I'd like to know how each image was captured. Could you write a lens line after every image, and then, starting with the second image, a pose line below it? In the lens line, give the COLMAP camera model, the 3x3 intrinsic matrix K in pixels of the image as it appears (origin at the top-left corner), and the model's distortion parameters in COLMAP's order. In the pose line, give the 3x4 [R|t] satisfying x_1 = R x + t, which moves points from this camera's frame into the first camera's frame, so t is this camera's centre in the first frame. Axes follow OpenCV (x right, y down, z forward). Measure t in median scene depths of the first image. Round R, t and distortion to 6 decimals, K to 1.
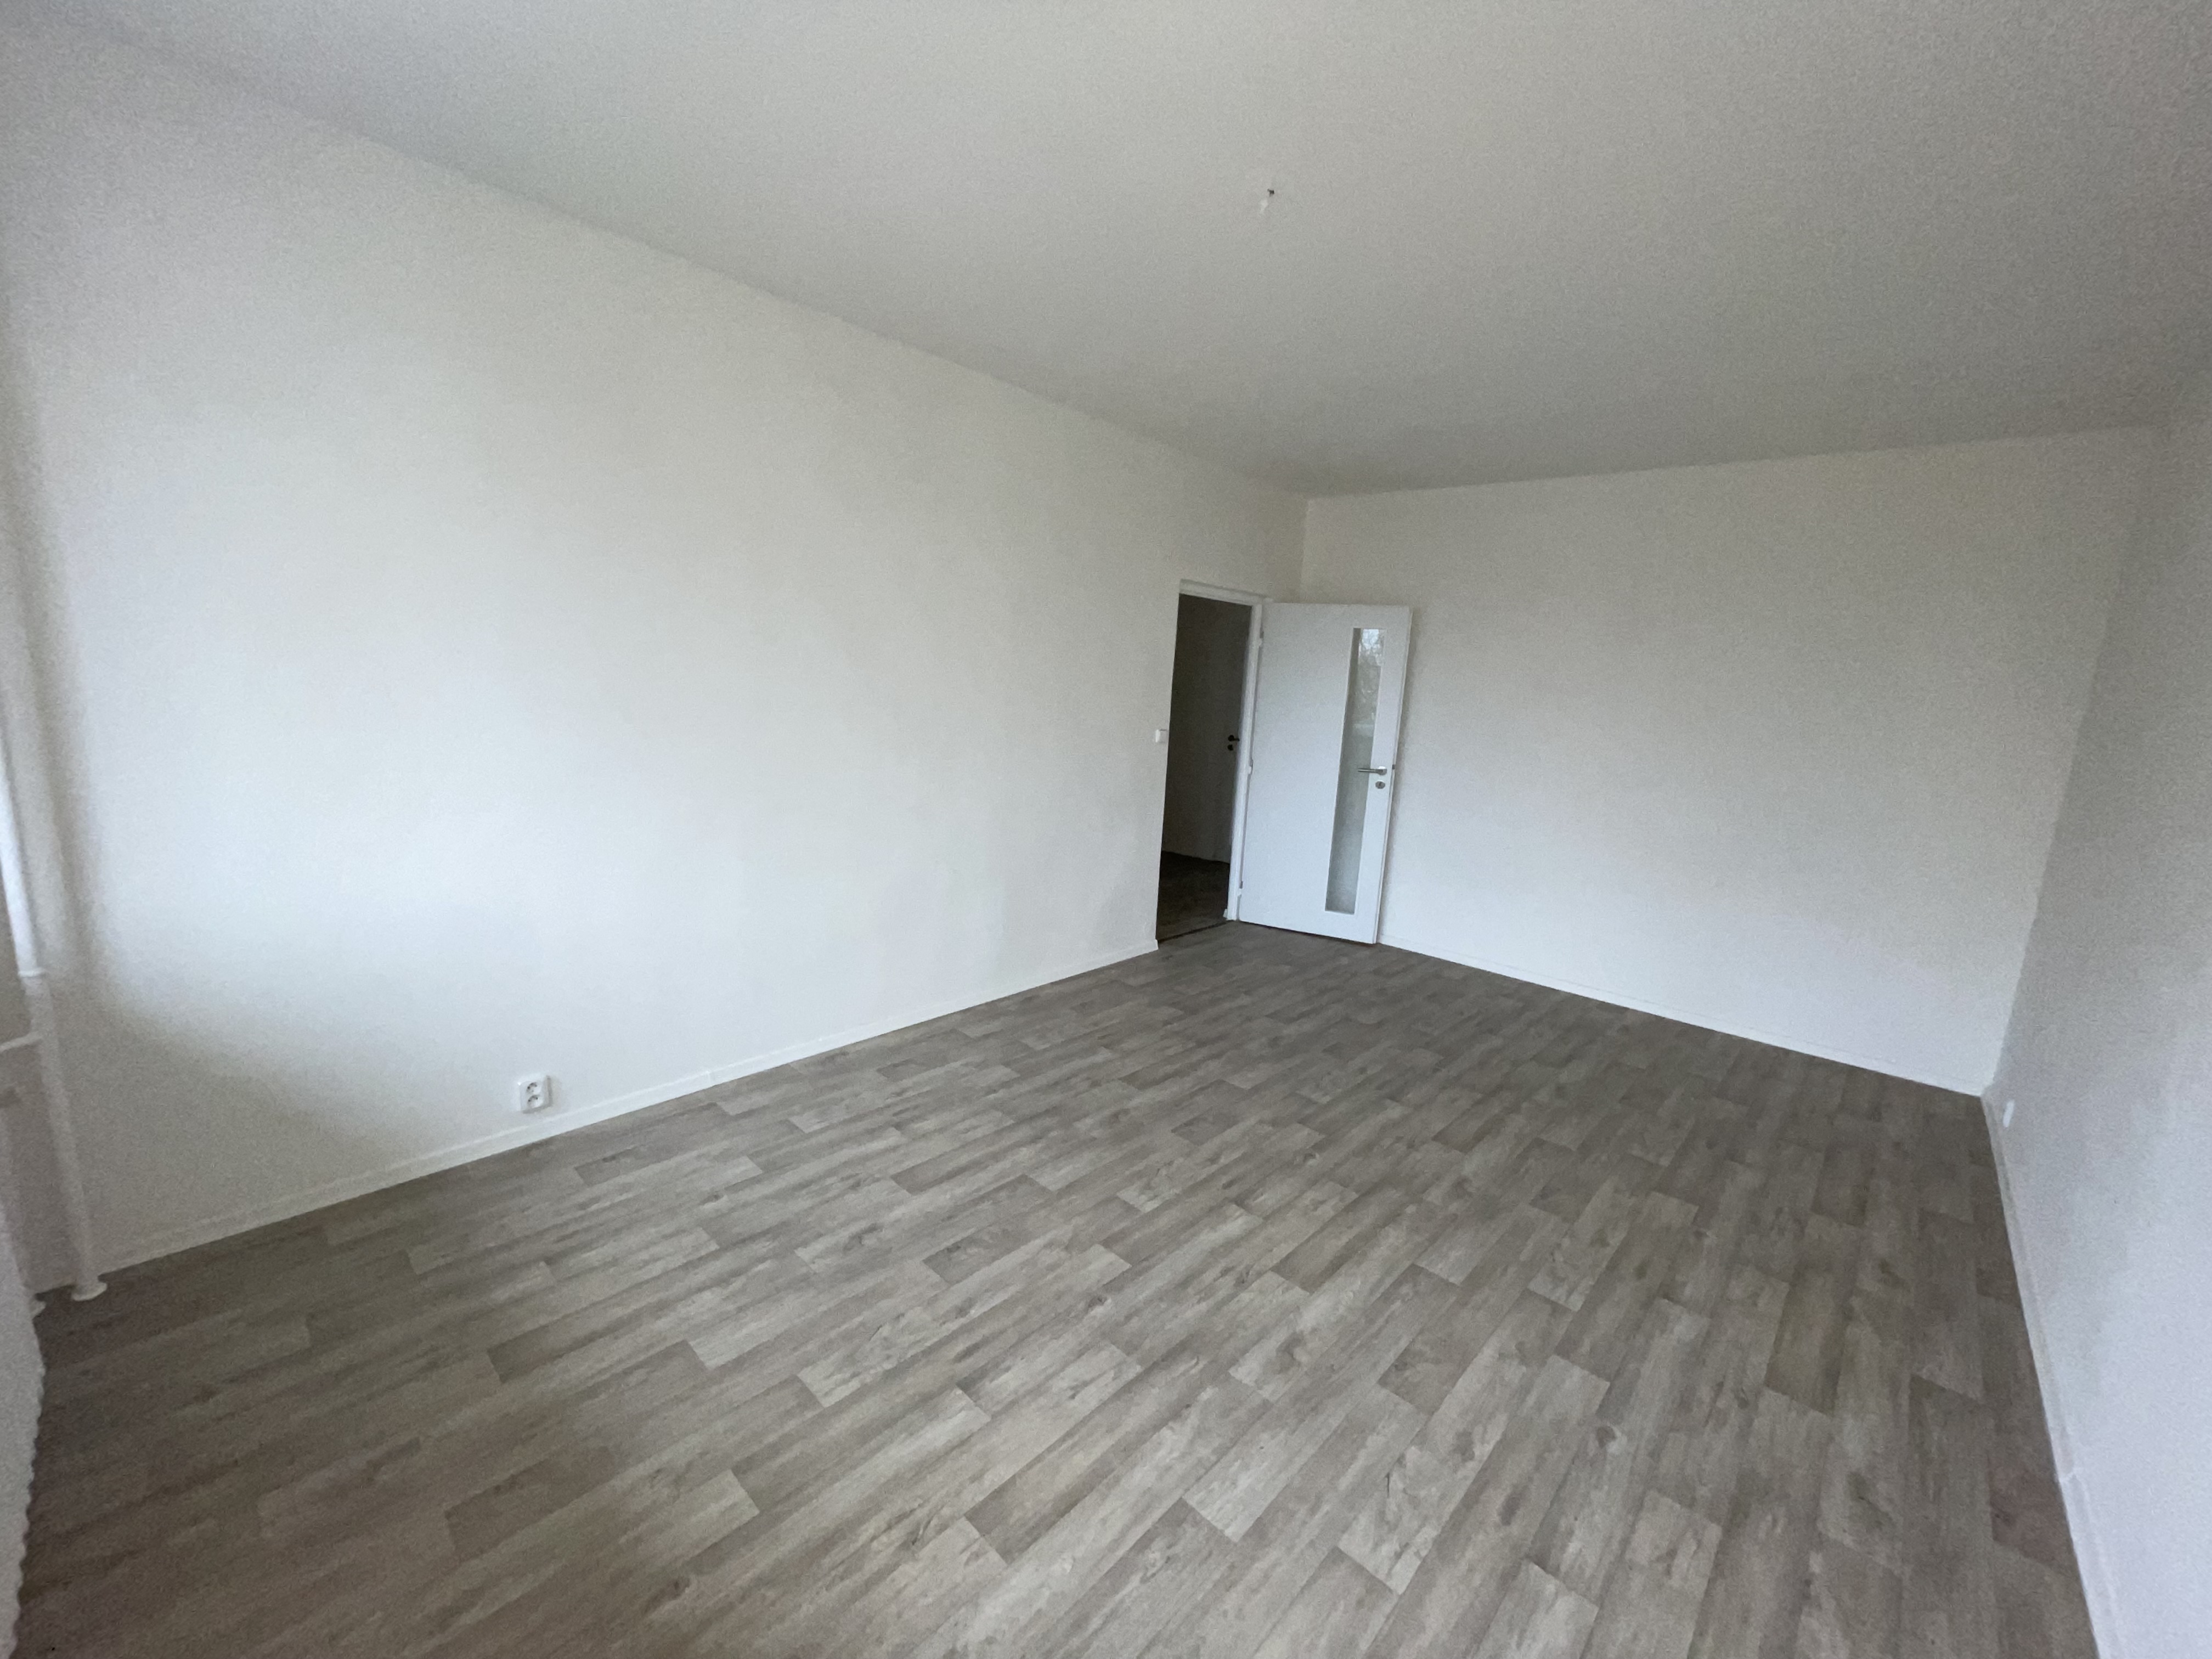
lens RADIAL K [[893.7, 0, 1109.2], [0, 893.7, 833.1], [0, 0, 1]] dist [-0.001405, -0.000424]
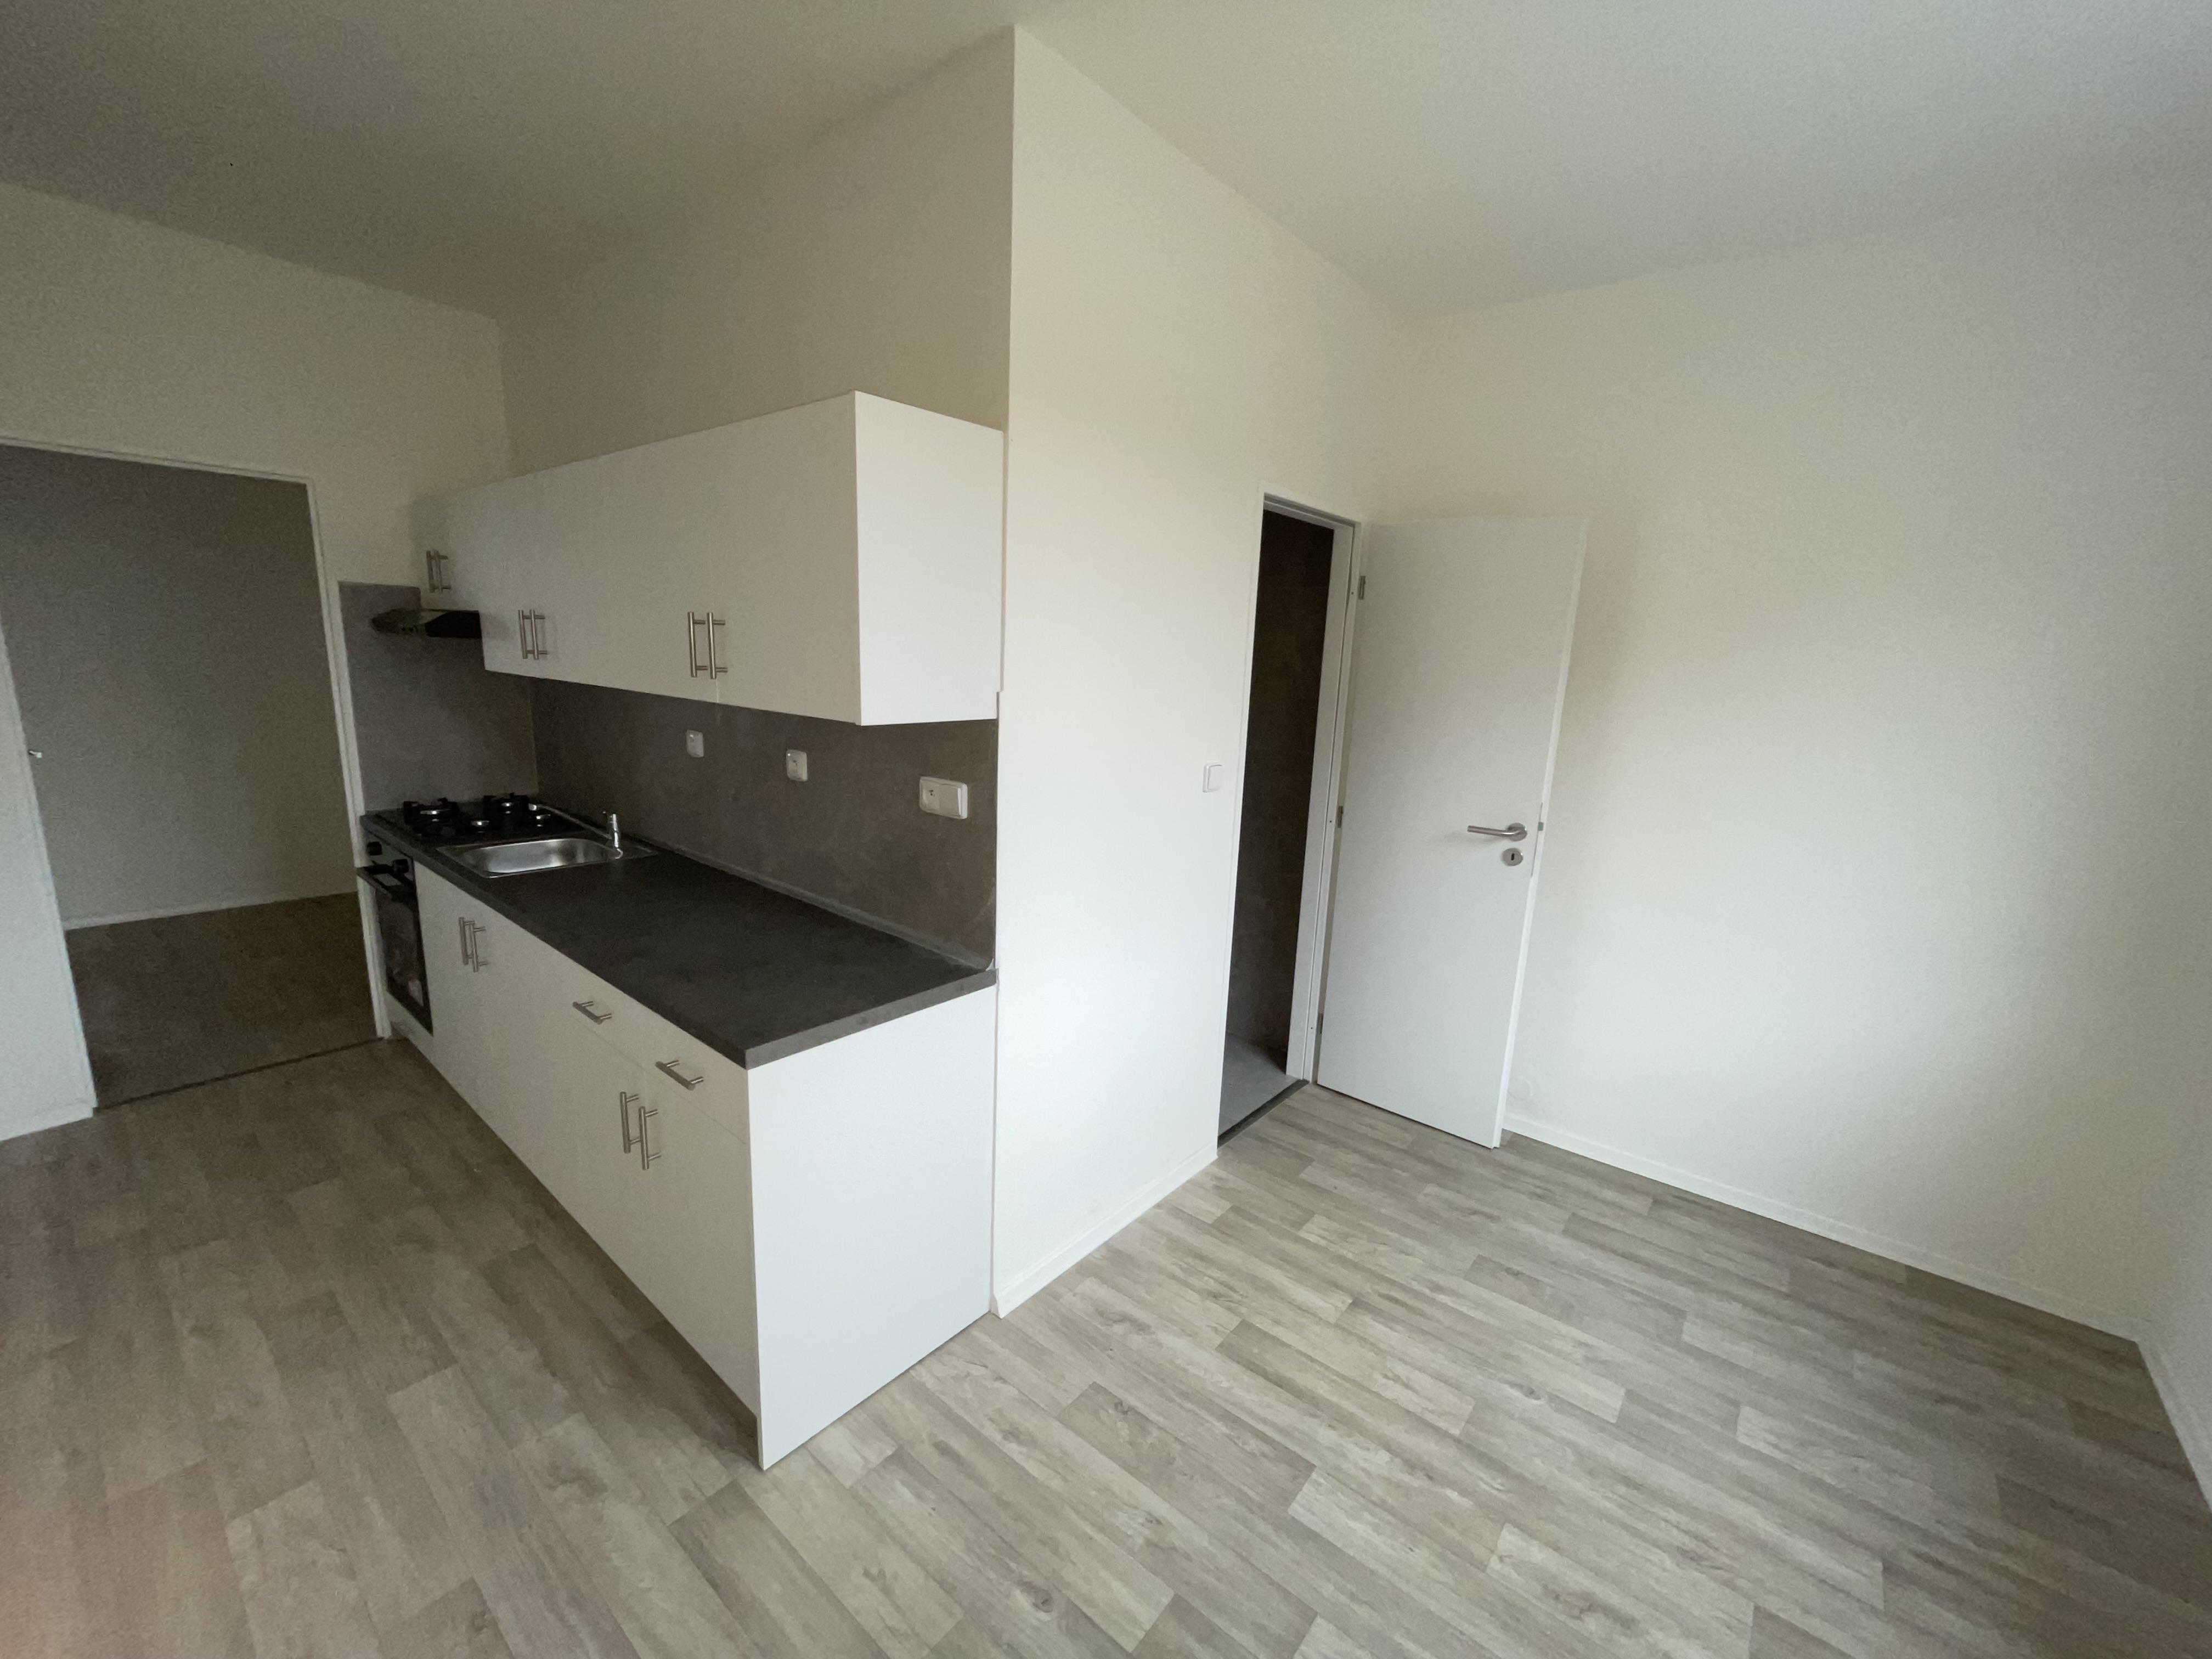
lens RADIAL K [[893.7, 0, 1109.2], [0, 893.7, 833.1], [0, 0, 1]] dist [-0.001405, -0.000424]
pose [[0.070590, 0.133146, -0.988579, 0.908506], [-0.207779, 0.971276, 0.115979, -0.039395], [0.975625, 0.197219, 0.096228, 0.474247]]
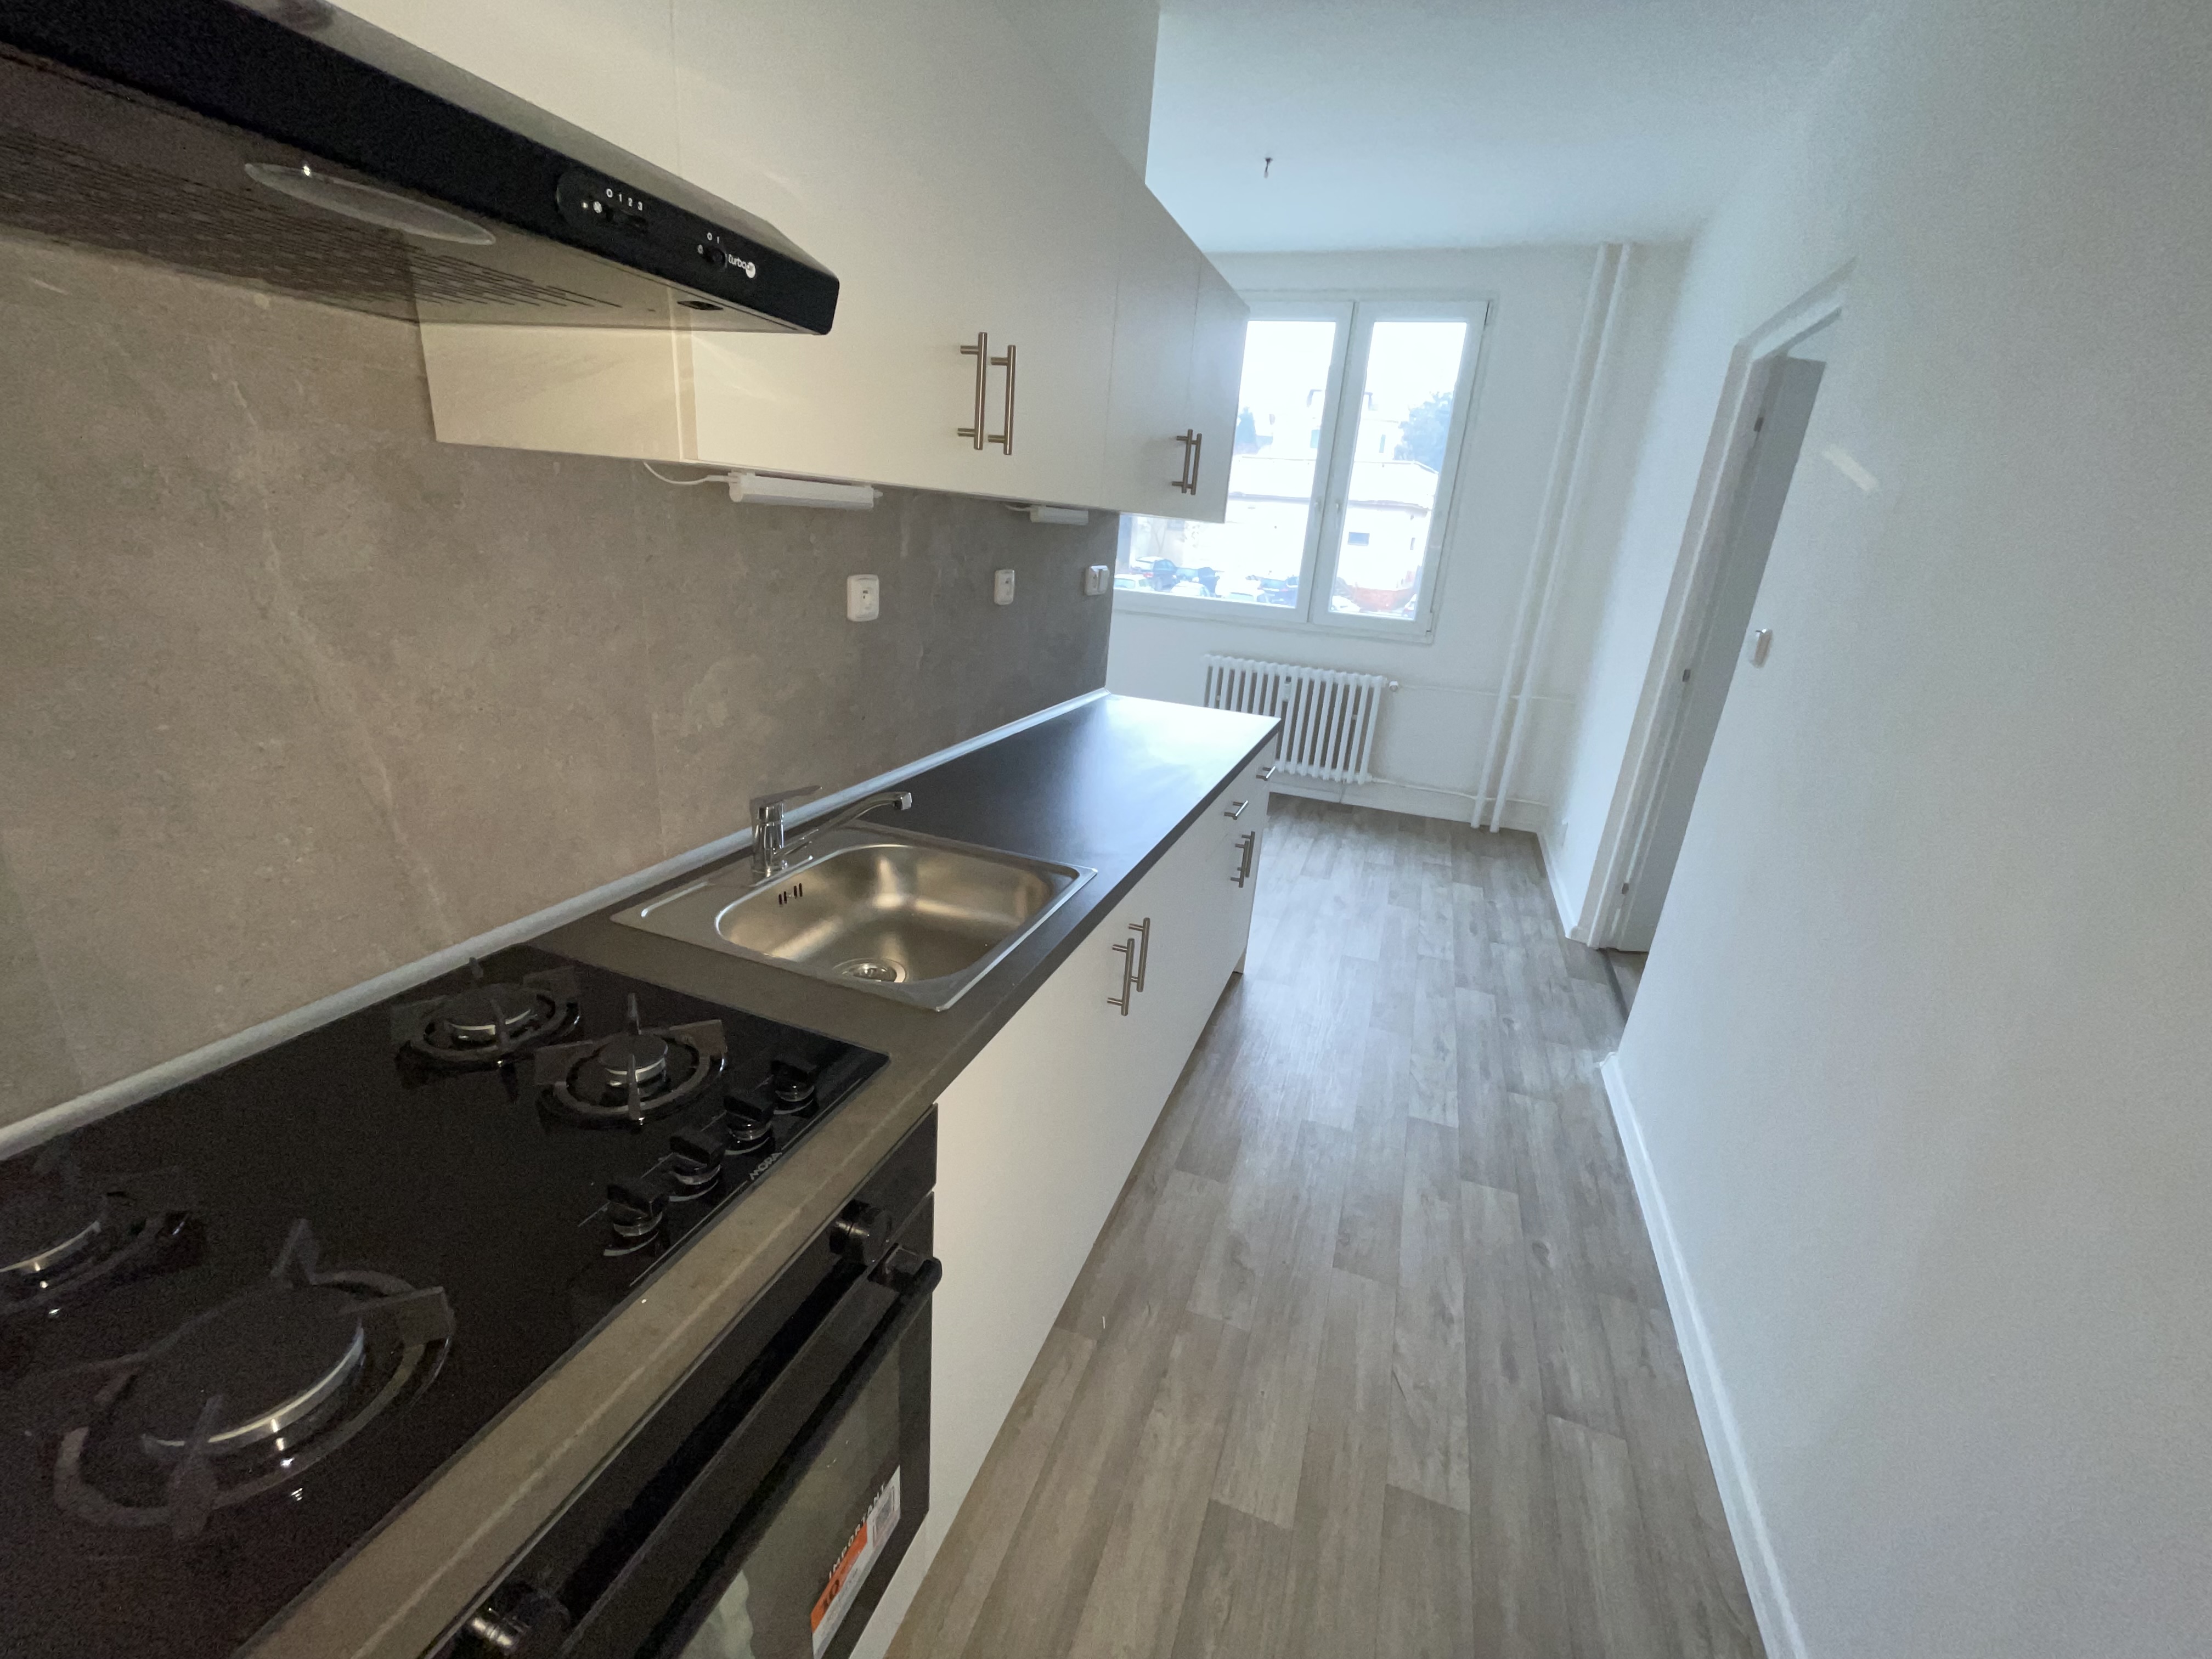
lens RADIAL K [[893.7, 0, 1109.2], [0, 893.7, 833.1], [0, 0, 1]] dist [-0.001405, -0.000424]
pose [[0.914920, -0.128681, 0.382575, -0.750410], [0.053458, 0.978102, 0.201145, 0.190922], [-0.400080, -0.163580, 0.901764, -0.980443]]
